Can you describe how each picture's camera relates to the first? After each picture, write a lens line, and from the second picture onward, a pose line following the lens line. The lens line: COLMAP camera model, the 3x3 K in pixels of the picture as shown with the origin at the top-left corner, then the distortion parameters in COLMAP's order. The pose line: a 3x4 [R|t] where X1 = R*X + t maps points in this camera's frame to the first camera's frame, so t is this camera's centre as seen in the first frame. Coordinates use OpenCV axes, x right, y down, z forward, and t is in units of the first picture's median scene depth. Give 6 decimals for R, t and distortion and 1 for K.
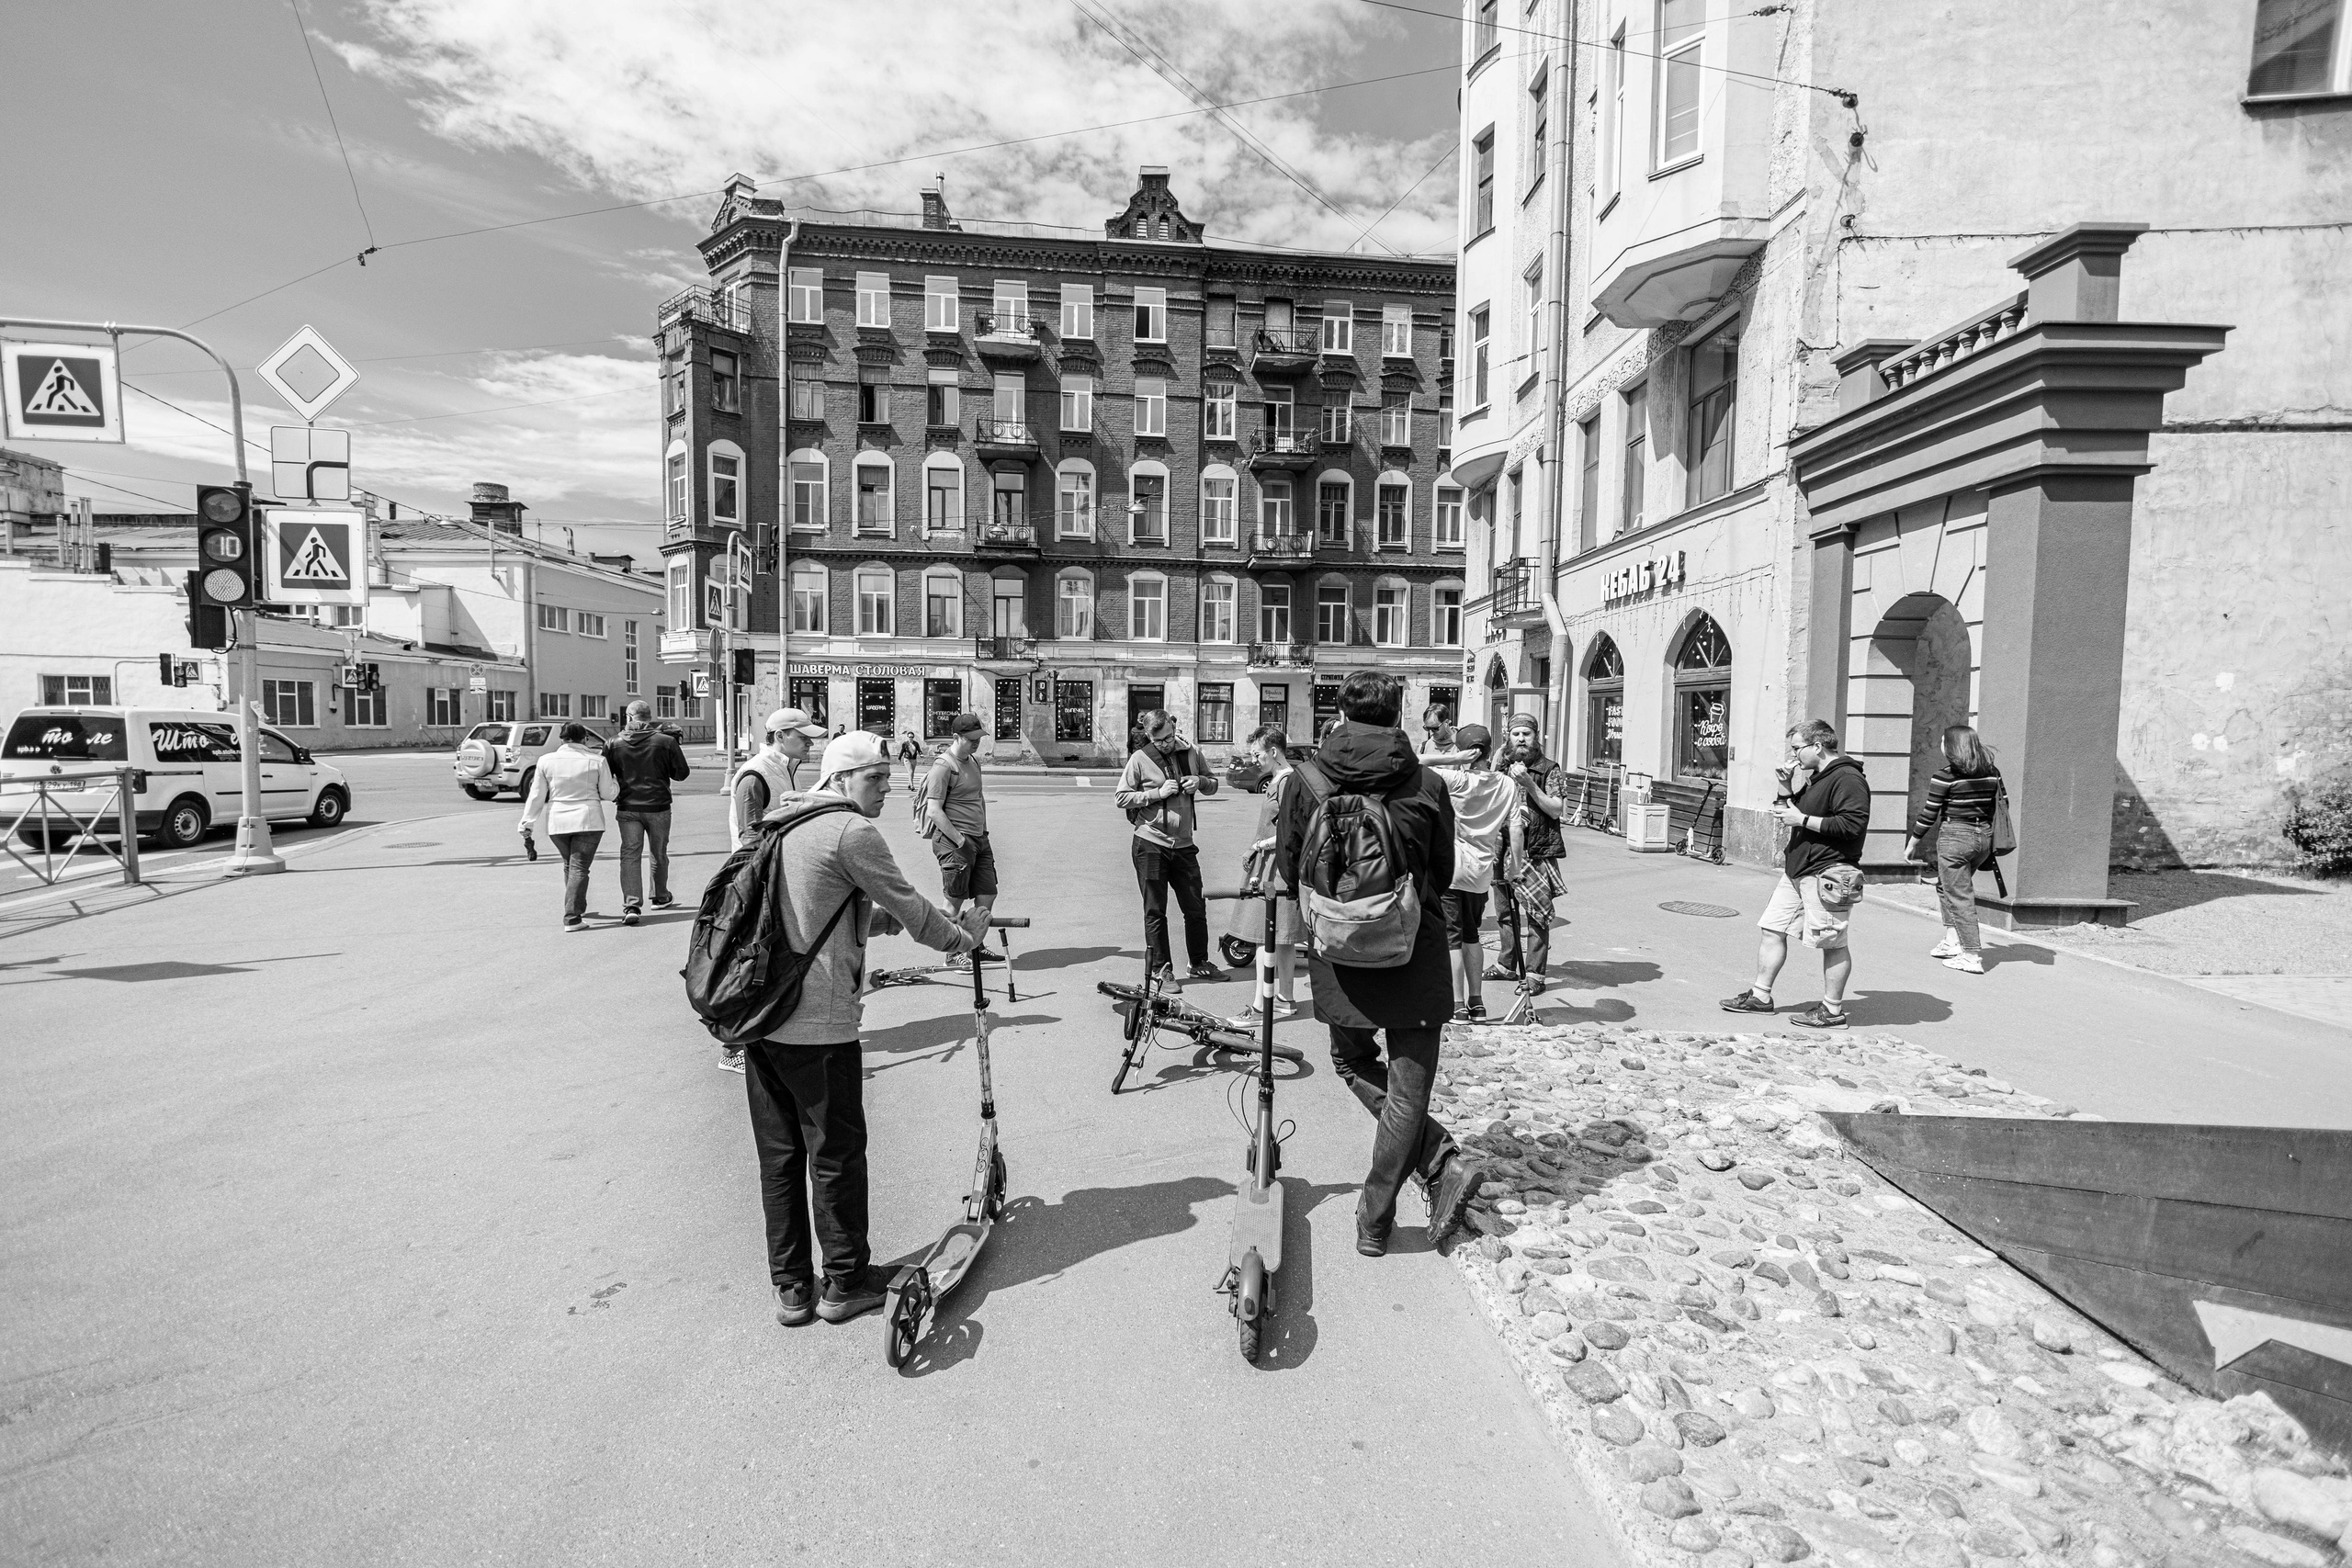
lens RADIAL K [[988.1, 0, 1175.0], [0, 988.1, 780.1], [0, 0, 1]] dist [-0.012219, 0.002089]
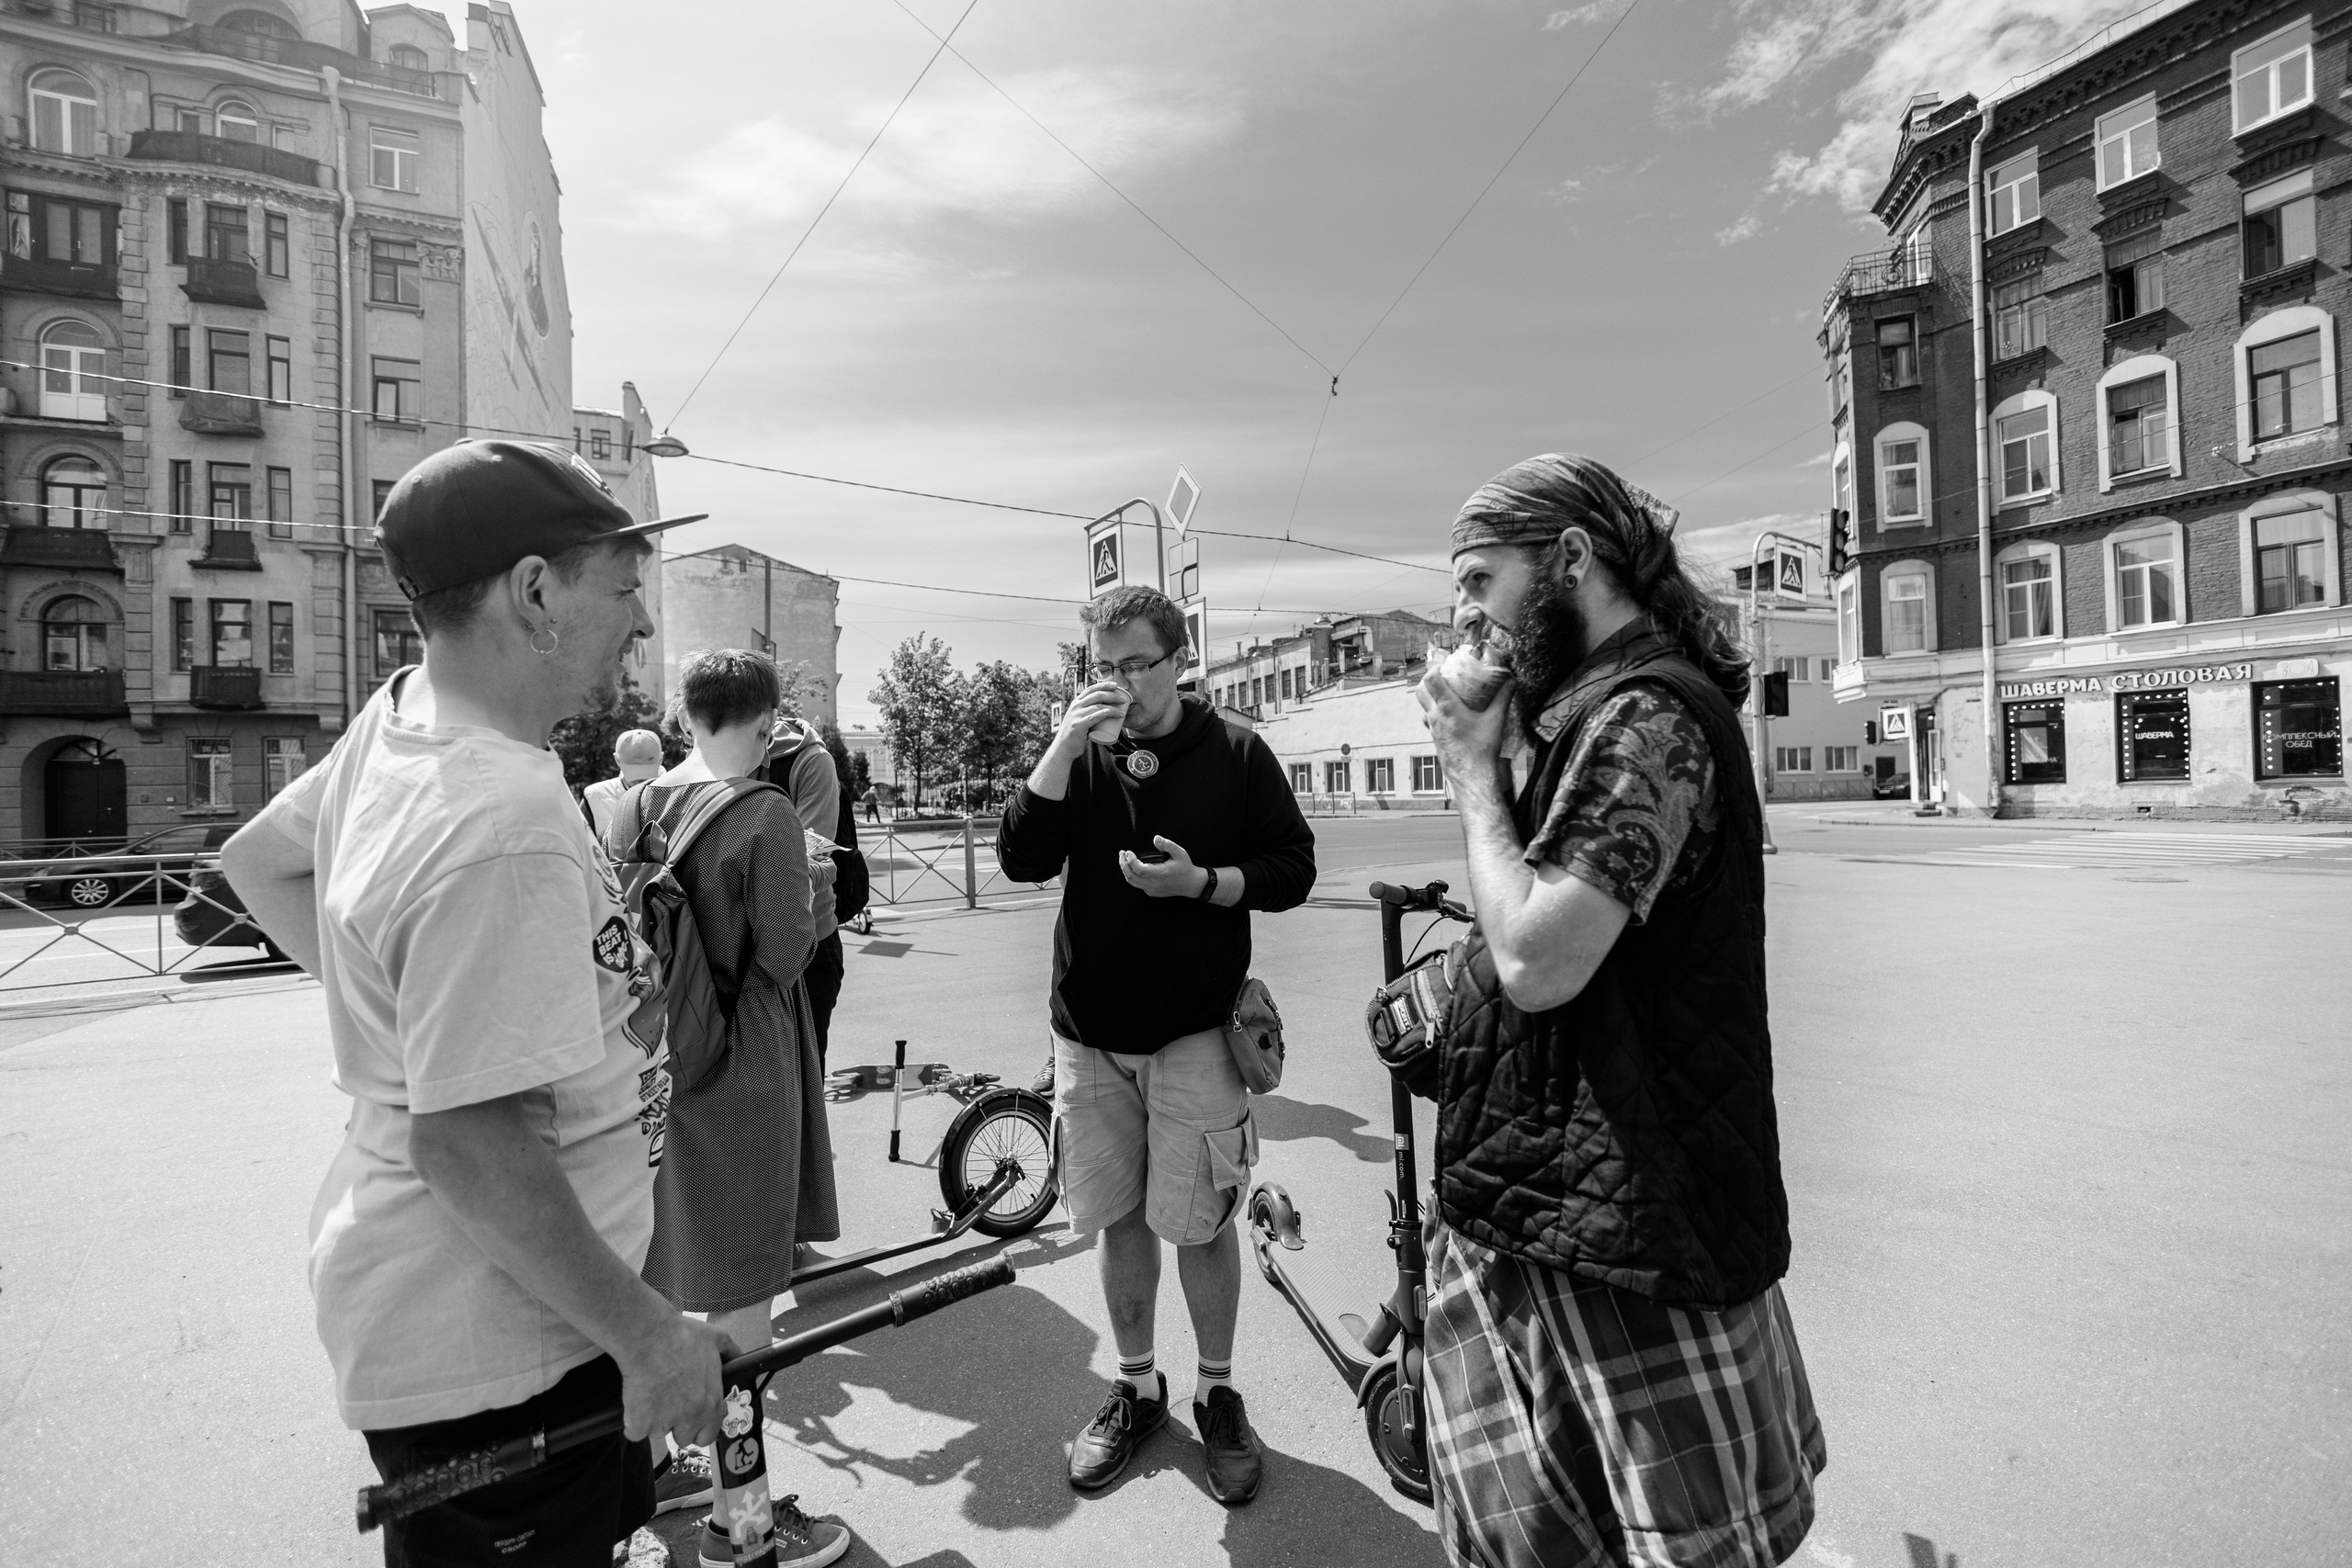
lens RADIAL K [[988.1, 0, 1132.6], [0, 988.1, 780.8], [0, 0, 1]] dist [-0.012219, 0.002089]
pose [[0.345473, -0.031776, -0.937890, 0.076506], [-0.024913, 0.998764, -0.043015, 0.002440], [0.938098, 0.038227, 0.344254, 0.132443]]
